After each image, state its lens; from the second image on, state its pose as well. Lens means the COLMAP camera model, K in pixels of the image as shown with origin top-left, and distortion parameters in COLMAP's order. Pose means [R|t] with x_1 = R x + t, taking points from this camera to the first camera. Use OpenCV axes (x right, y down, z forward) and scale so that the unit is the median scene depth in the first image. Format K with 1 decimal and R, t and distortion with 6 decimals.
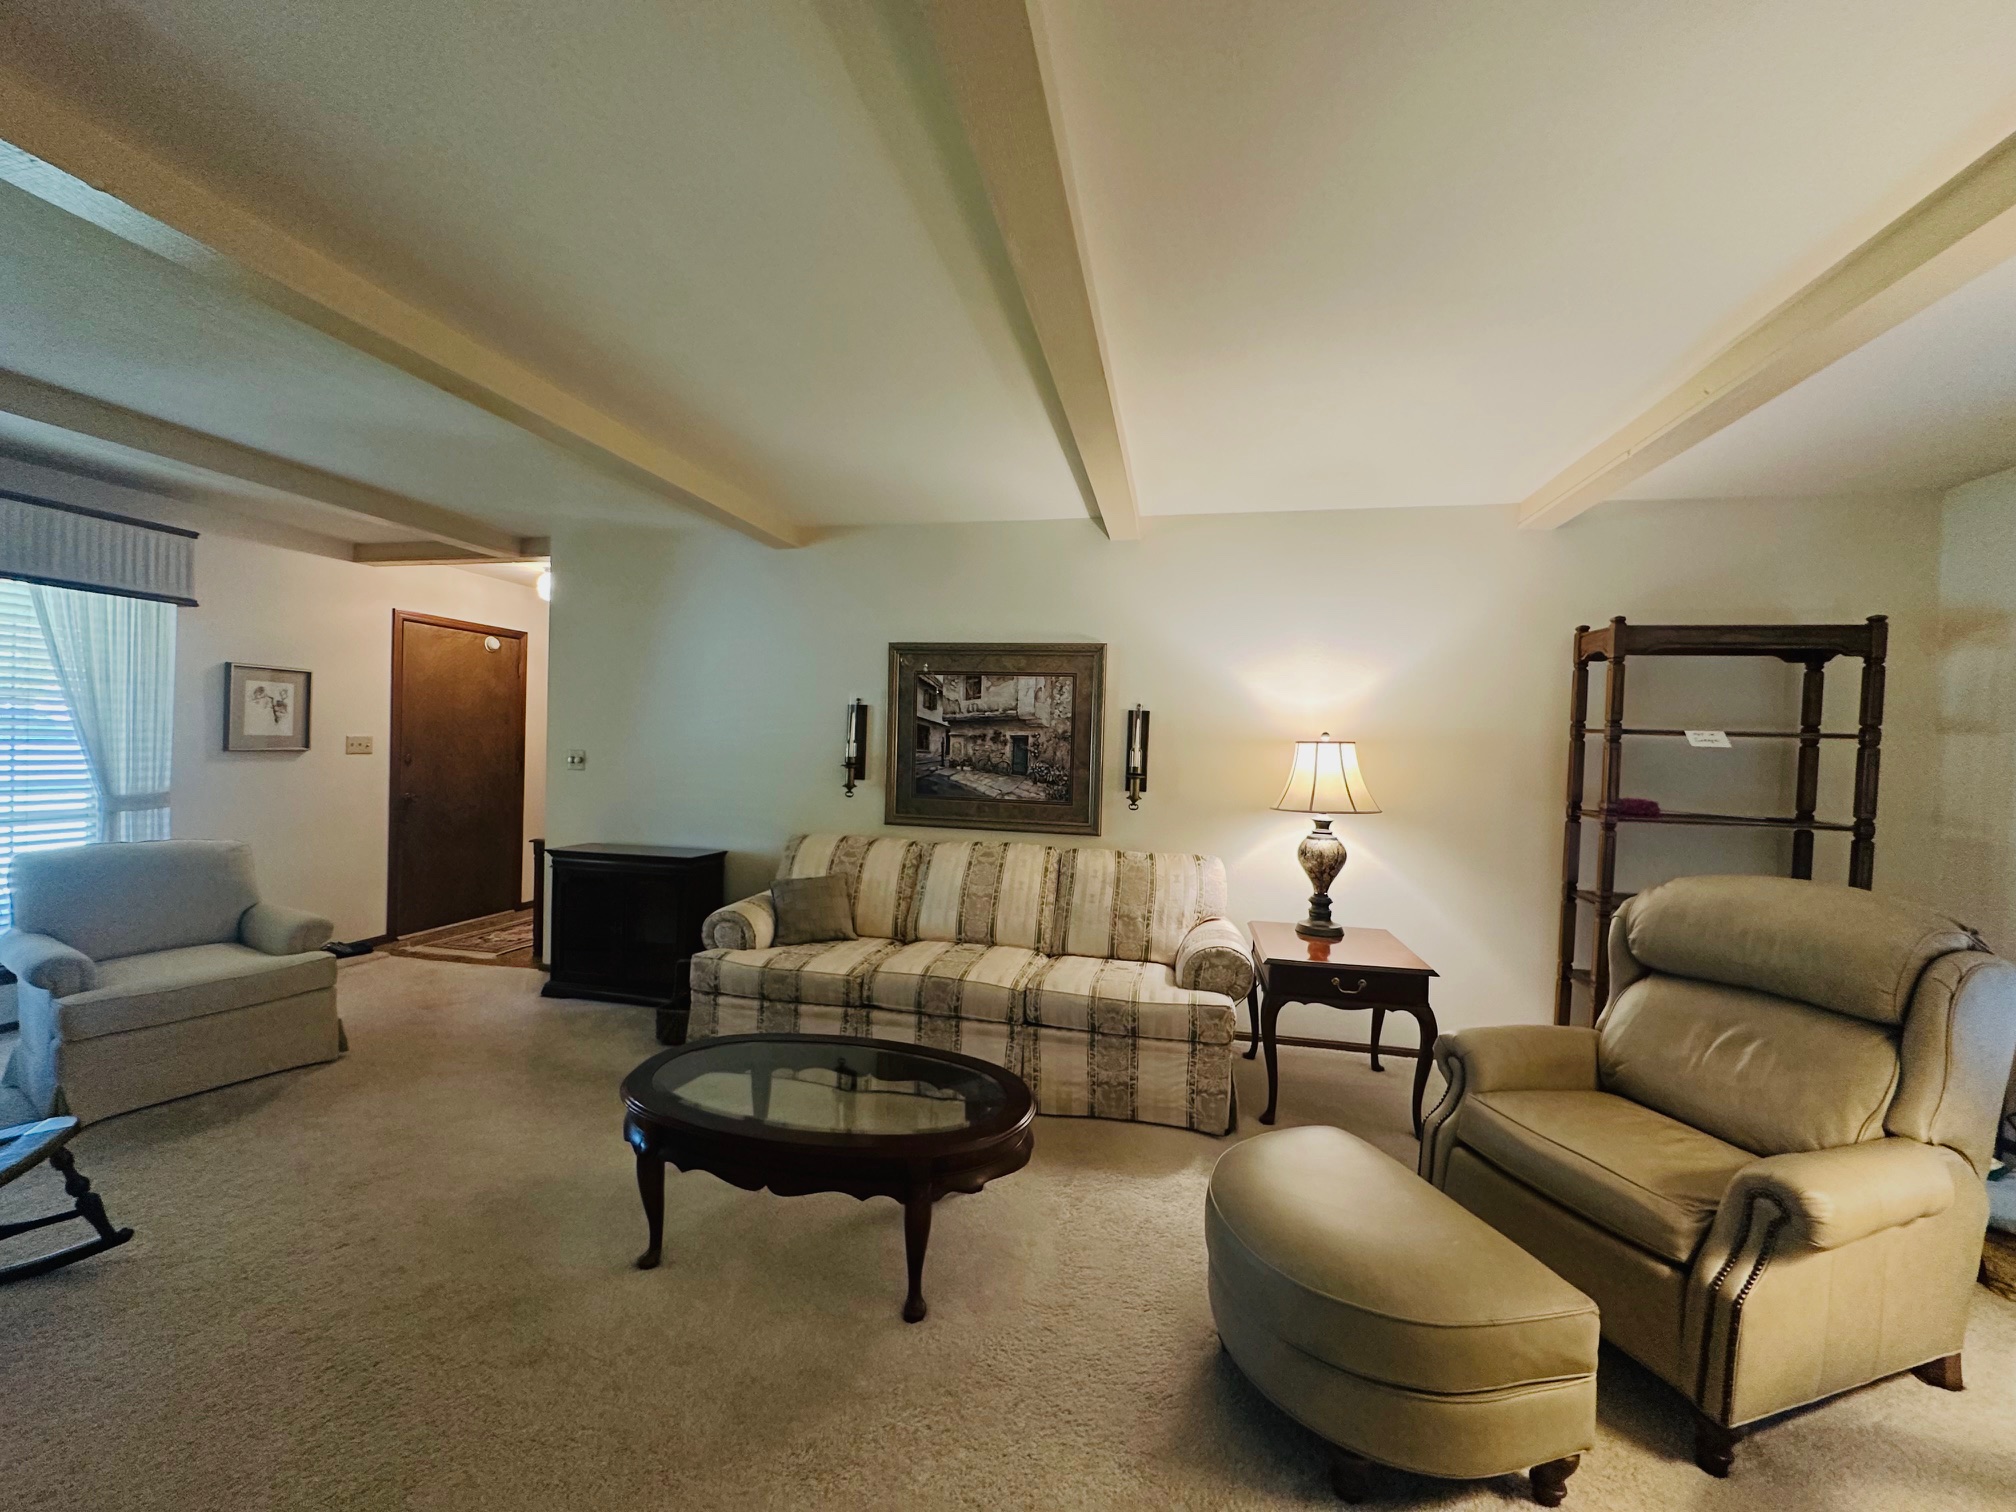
lens RADIAL K [[798.2, 0, 1008.0], [0, 798.2, 756.0], [0, 0, 1]] dist [0.001355, 0.000408]
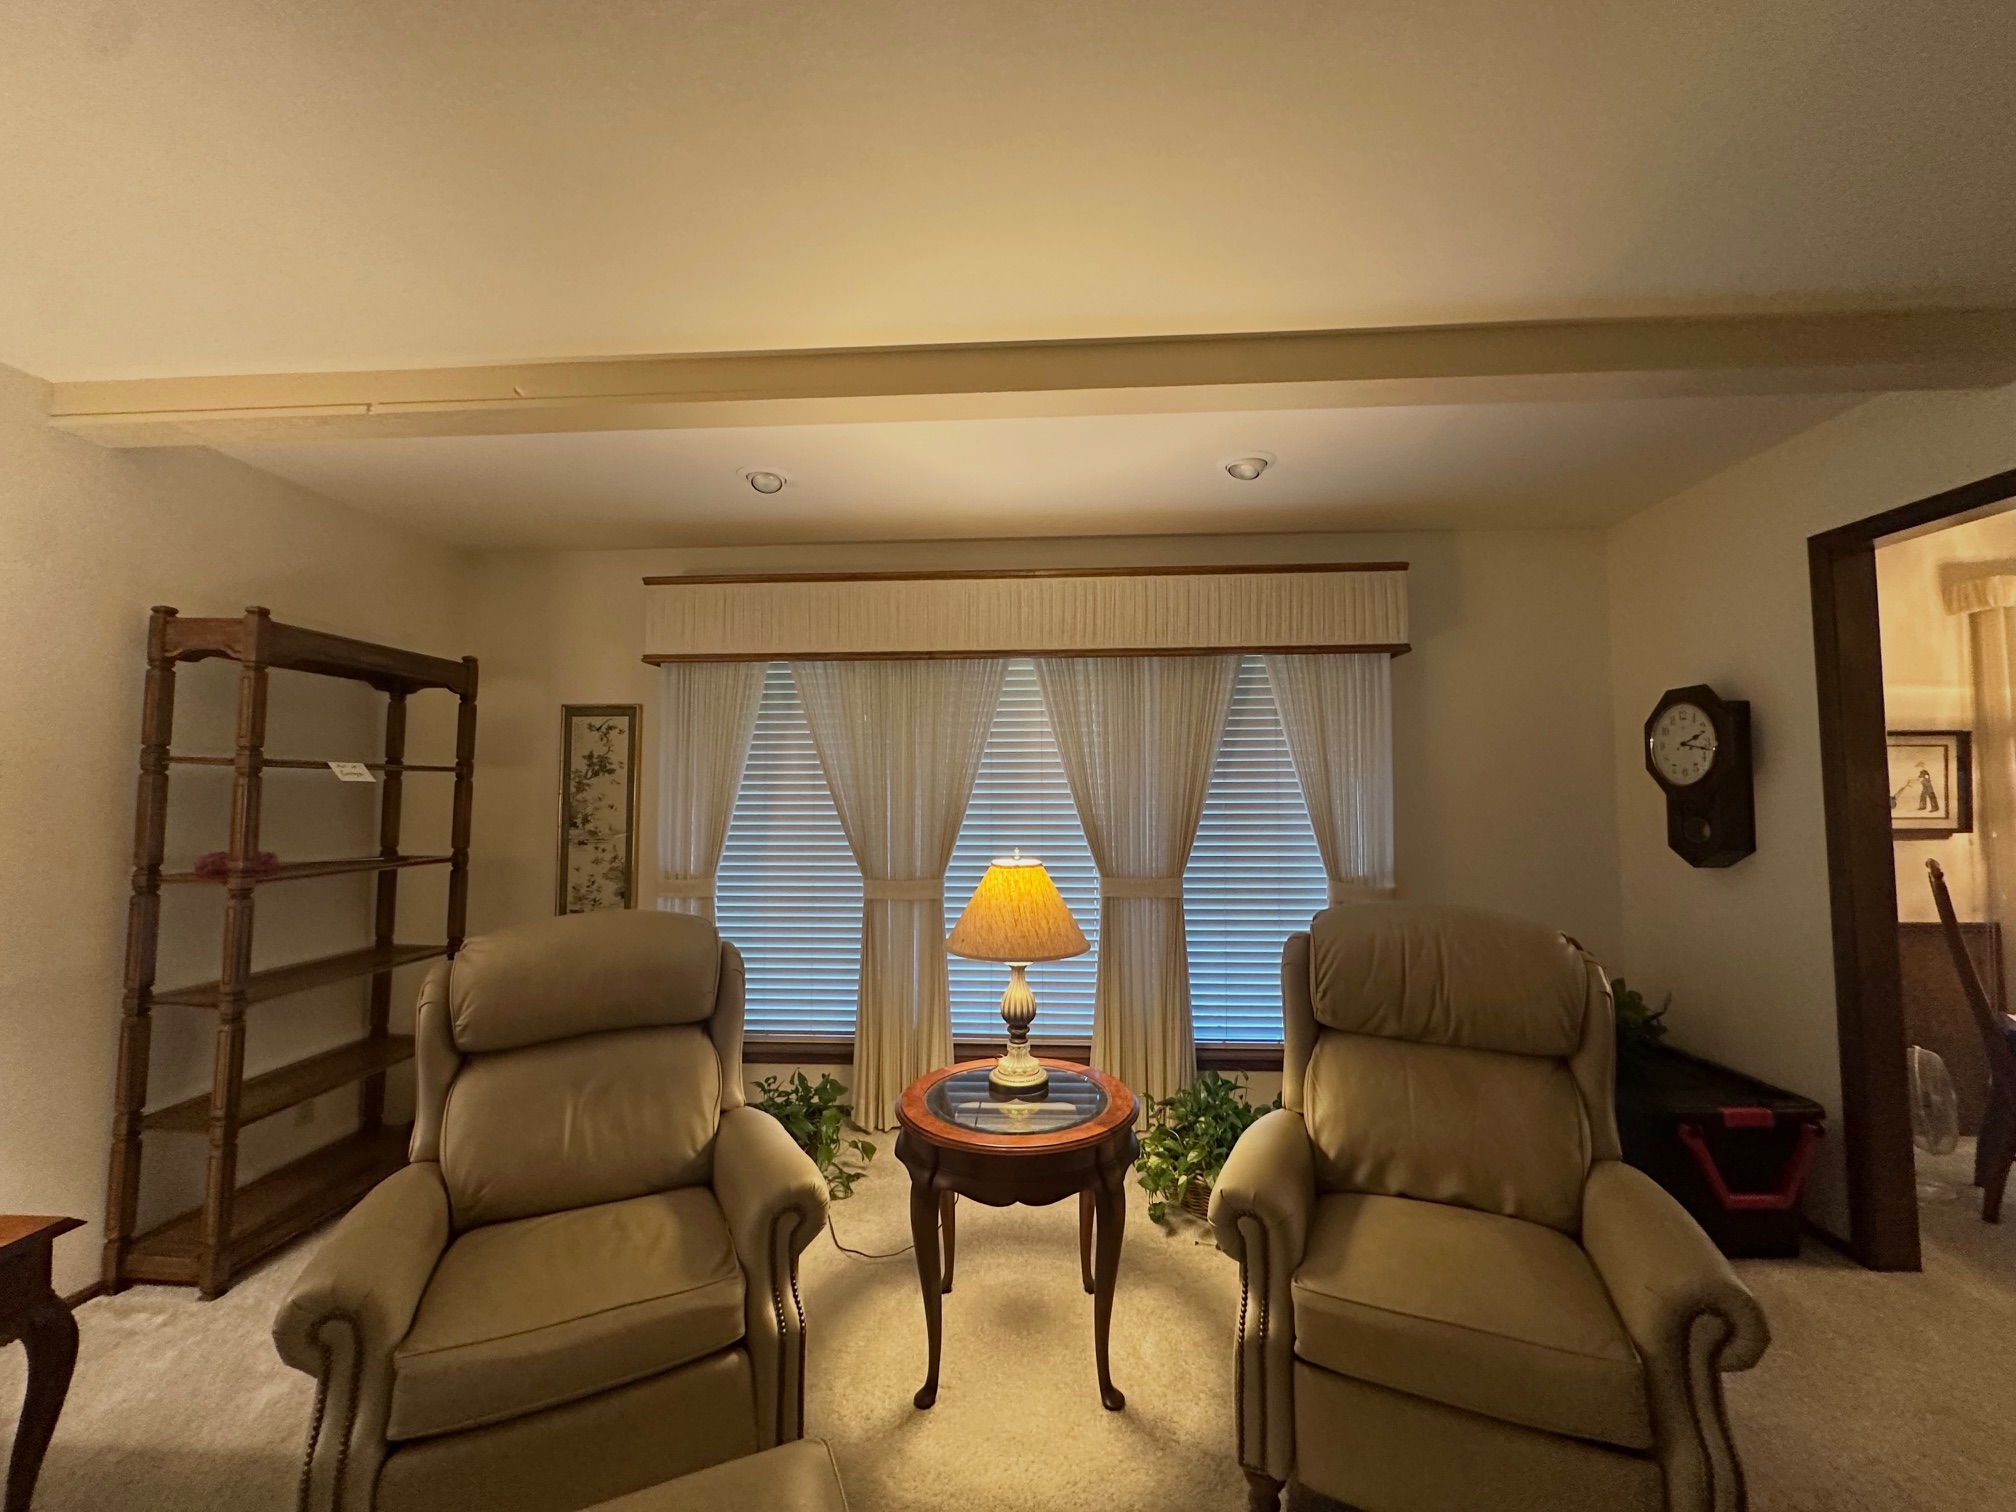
lens RADIAL K [[803.7, 0, 1013.1], [0, 803.7, 751.1], [0, 0, 1]] dist [-0.004027, -0.000126]
pose [[-0.157339, 0.022853, 0.987280, -0.077911], [0.017145, 0.999645, -0.020407, -0.014042], [-0.987396, 0.013717, -0.157675, 0.433752]]
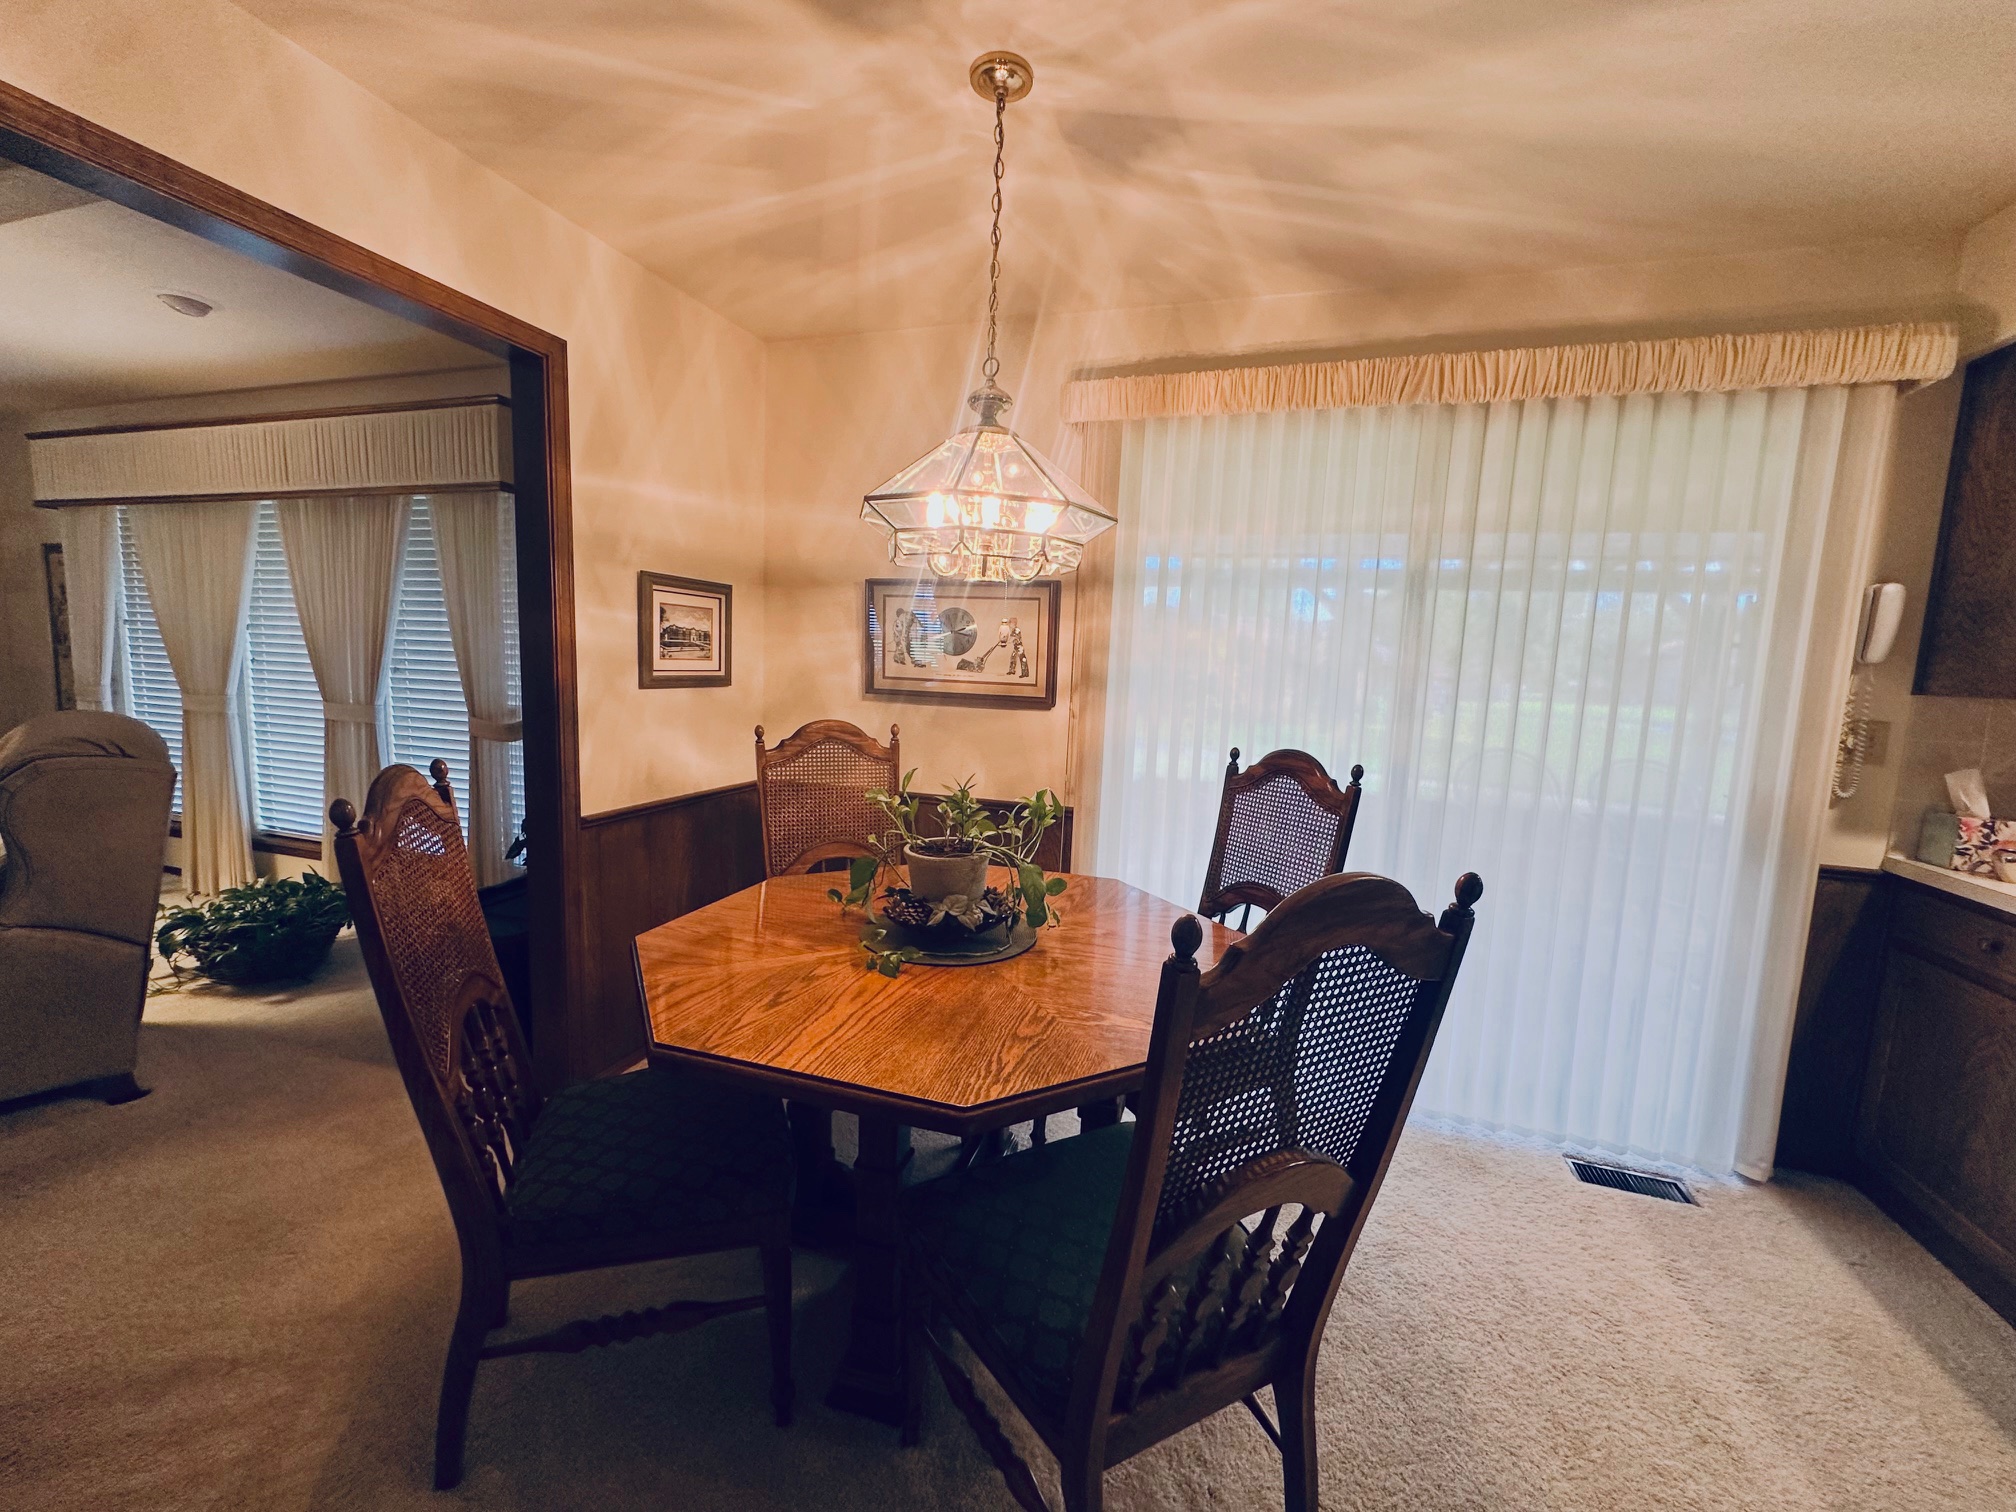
lens RADIAL K [[803.7, 0, 1013.1], [0, 803.7, 751.1], [0, 0, 1]] dist [-0.004027, -0.000126]
pose [[0.092592, -0.139127, 0.985936, -0.120107], [-0.017709, 0.989803, 0.141336, 0.015427], [-0.995547, -0.030547, 0.089184, -0.823766]]
